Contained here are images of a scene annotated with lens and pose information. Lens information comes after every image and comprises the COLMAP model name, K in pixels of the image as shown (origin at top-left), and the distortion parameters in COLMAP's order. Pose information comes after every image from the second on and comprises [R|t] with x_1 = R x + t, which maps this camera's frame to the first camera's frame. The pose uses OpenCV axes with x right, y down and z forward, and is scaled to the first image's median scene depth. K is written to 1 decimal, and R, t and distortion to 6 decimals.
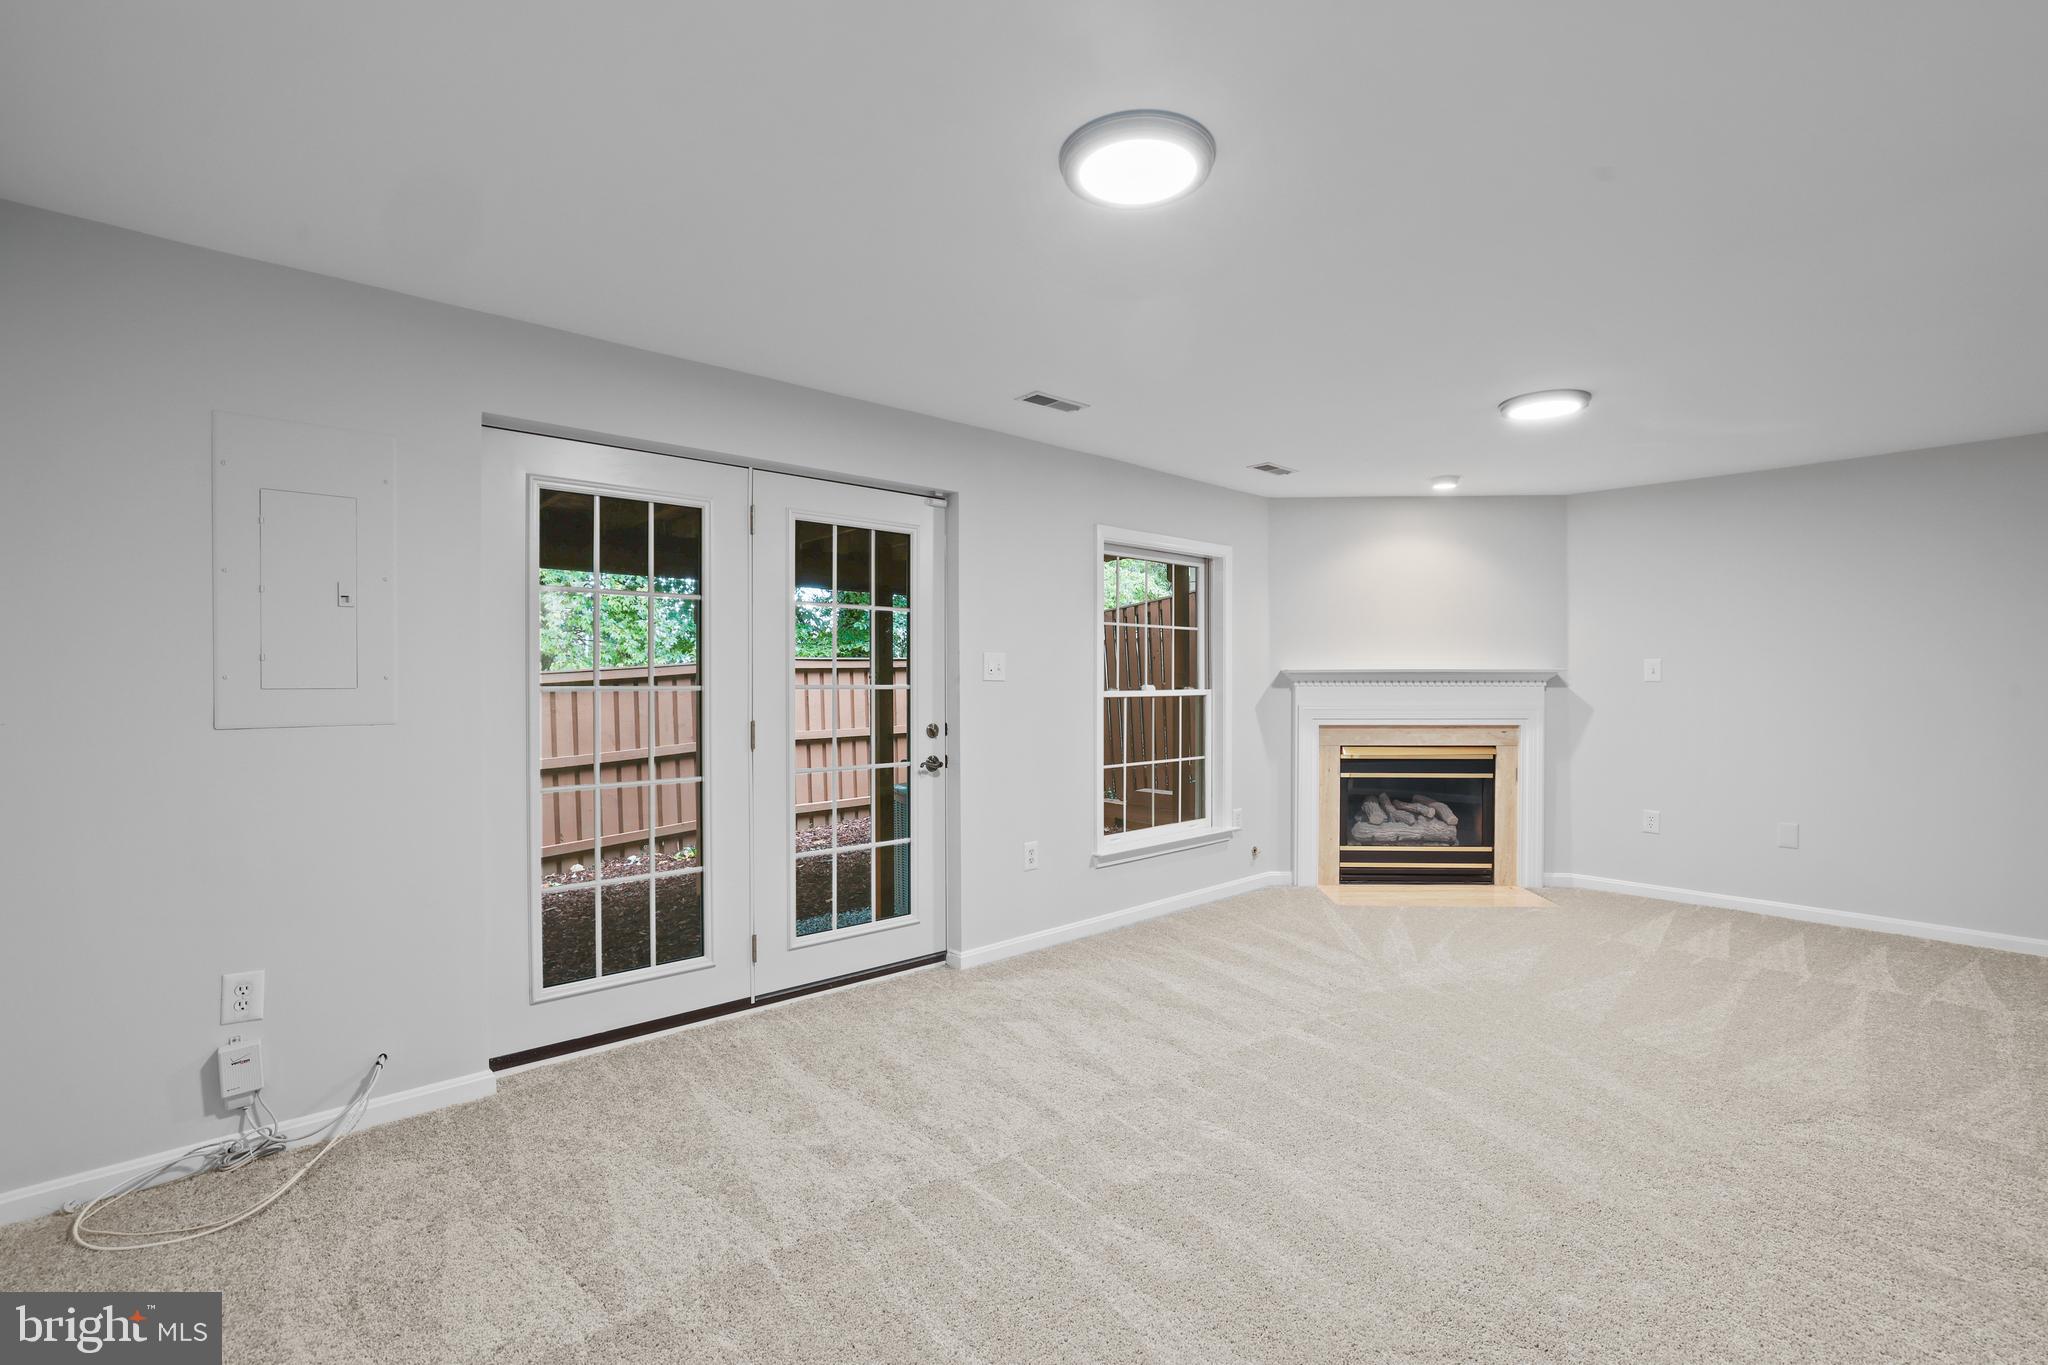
lens RADIAL K [[982.6, 0, 1067.7], [0, 982.6, 685.2], [0, 0, 1]] dist [-0.026982, 0.000388]
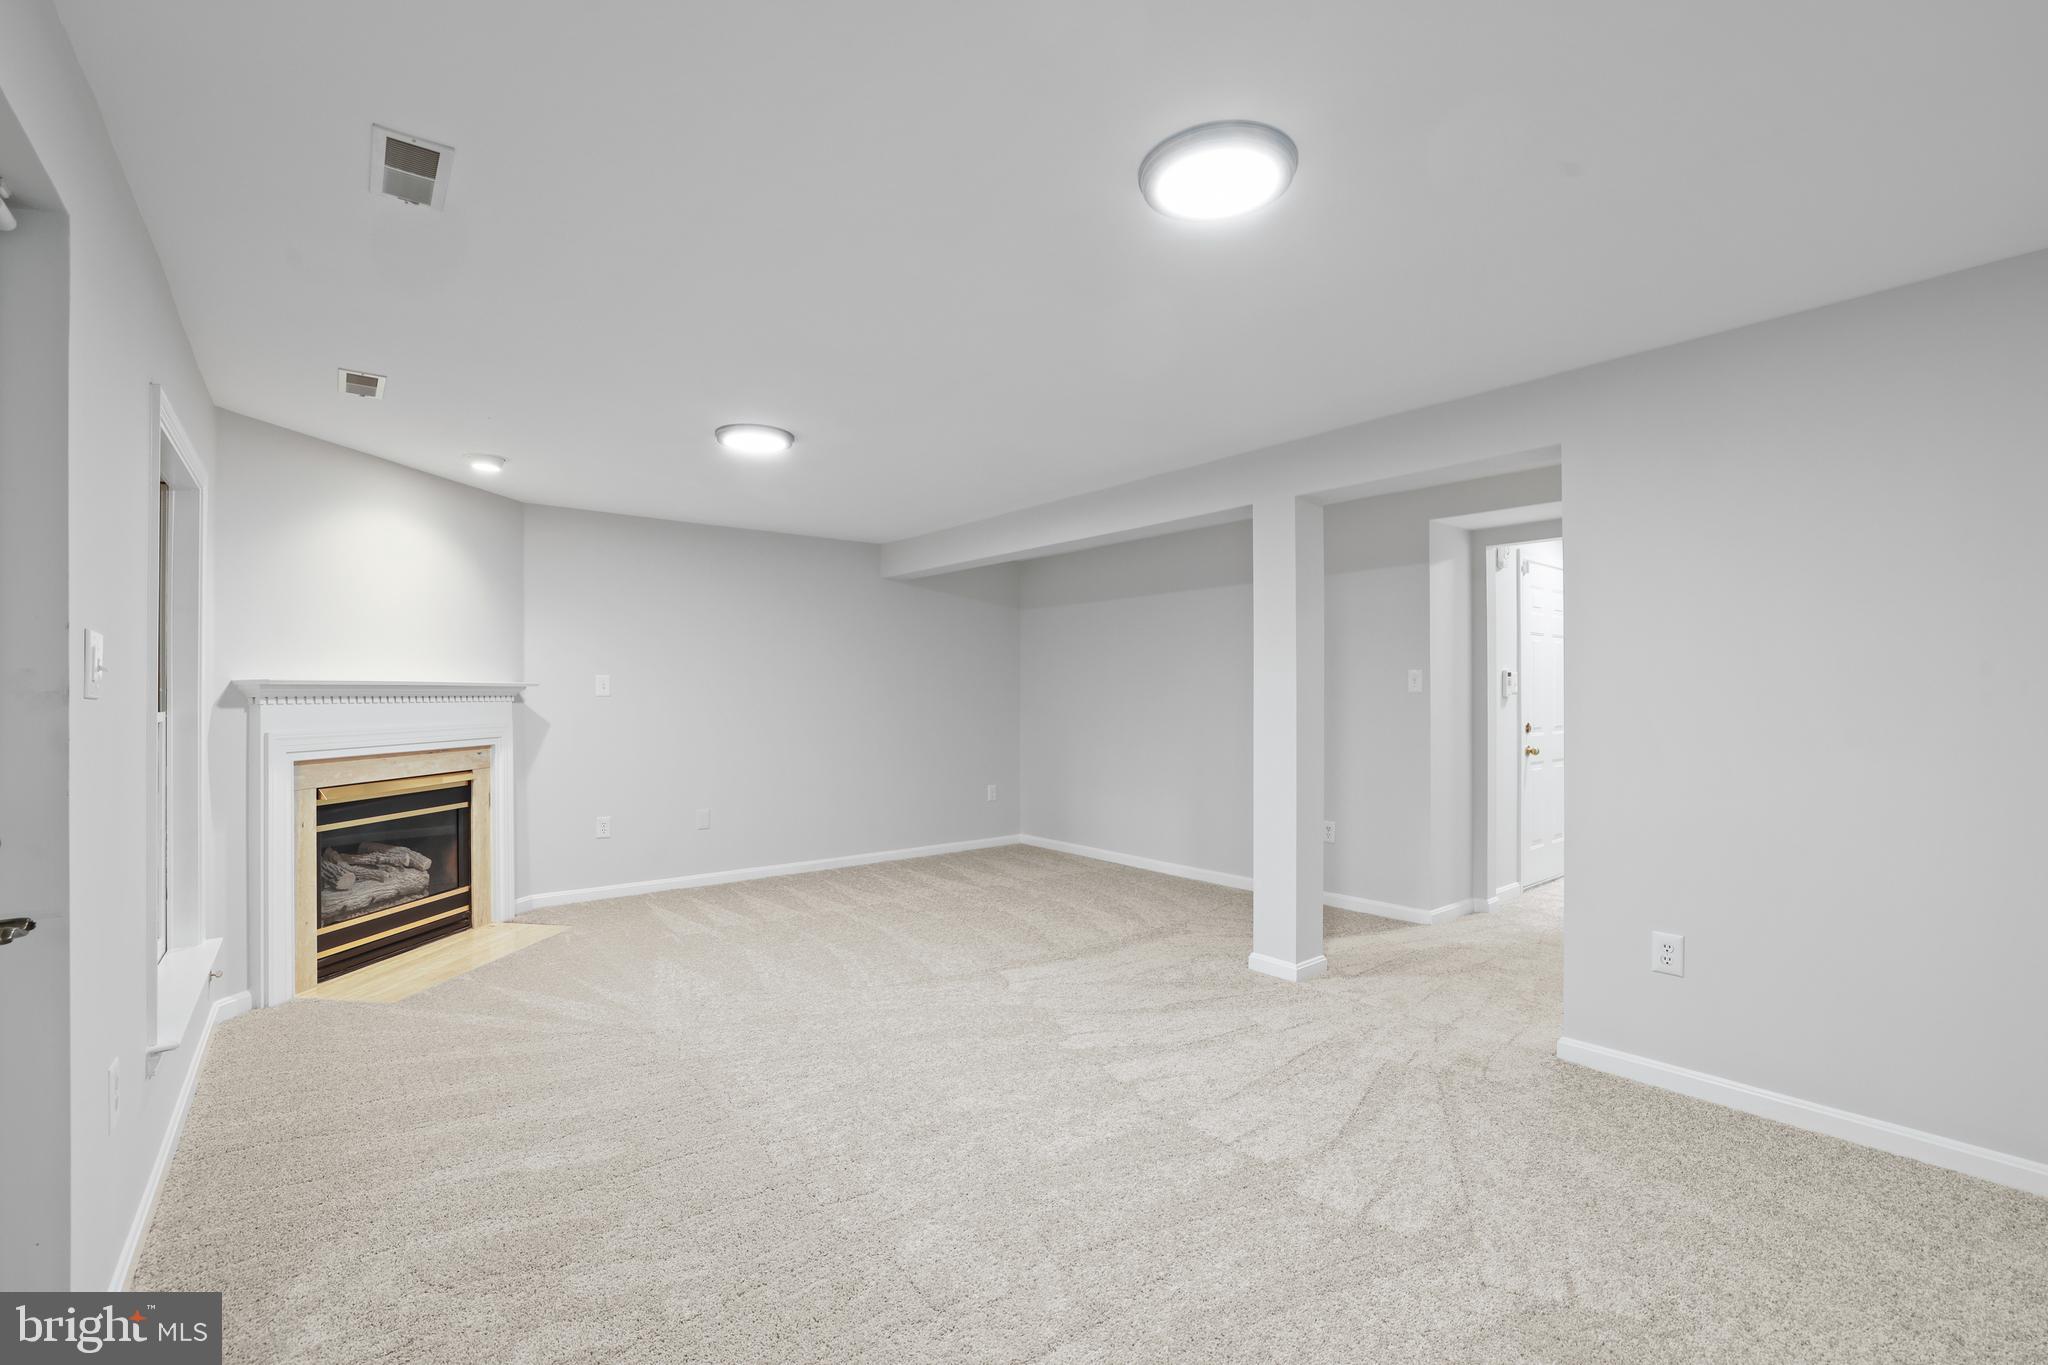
lens RADIAL K [[878.2, 0, 1024.0], [0, 878.2, 682.5], [0, 0, 1]] dist [-0.024795, -0.000001]
pose [[0.087740, 0.012852, 0.996061, -0.300491], [0.017071, 0.999751, -0.014403, 0.003127], [-0.995997, 0.018267, 0.087499, 0.434514]]
